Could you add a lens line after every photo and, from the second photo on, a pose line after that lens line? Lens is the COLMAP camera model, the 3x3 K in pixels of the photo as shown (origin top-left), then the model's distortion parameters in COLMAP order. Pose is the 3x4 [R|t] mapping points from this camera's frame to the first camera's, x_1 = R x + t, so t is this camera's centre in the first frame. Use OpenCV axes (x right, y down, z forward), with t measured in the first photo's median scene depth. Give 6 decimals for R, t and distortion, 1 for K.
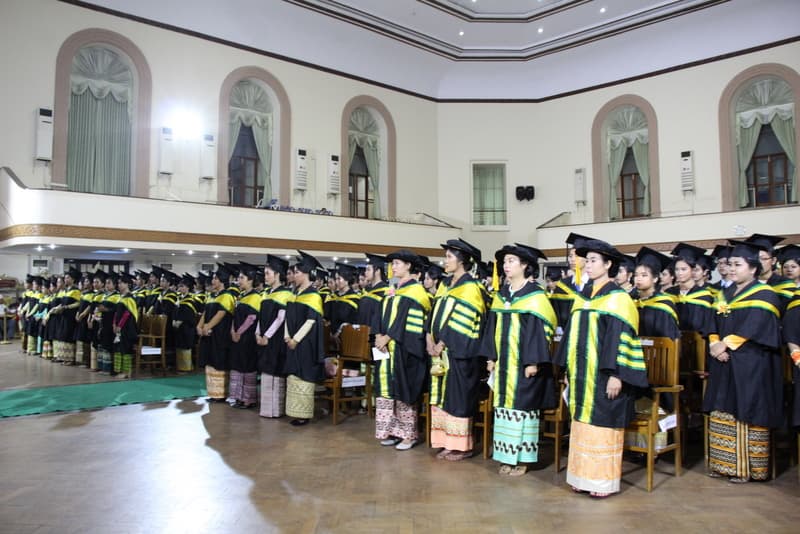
lens RADIAL K [[661.5, 0, 400.0], [0, 661.5, 267.0], [0, 0, 1]] dist [-0.194226, 0.191246]
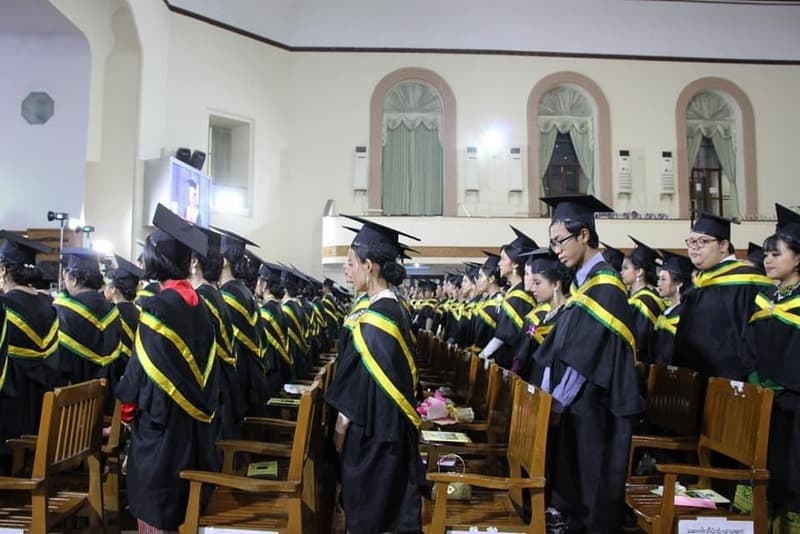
lens RADIAL K [[661.5, 0, 400.0], [0, 661.5, 267.0], [0, 0, 1]] dist [-0.194226, 0.191246]
pose [[0.749654, -0.035225, -0.660892, 0.194499], [0.023235, 0.999368, -0.026910, 0.003239], [0.661422, 0.004818, 0.749998, 0.098982]]
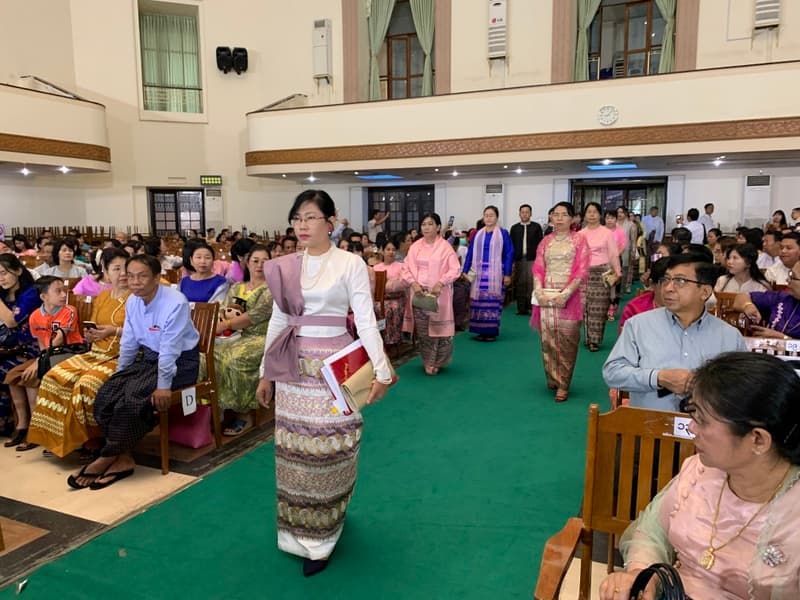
lens RADIAL K [[618.9, 0, 392.0], [0, 618.9, 300.4], [0, 0, 1]] dist [0.024123, -0.014310]
pose [[0.929858, -0.047545, 0.364835, 0.122025], [-0.014806, 0.985976, 0.166227, 0.010780], [-0.367622, -0.159969, 0.916114, 0.431876]]
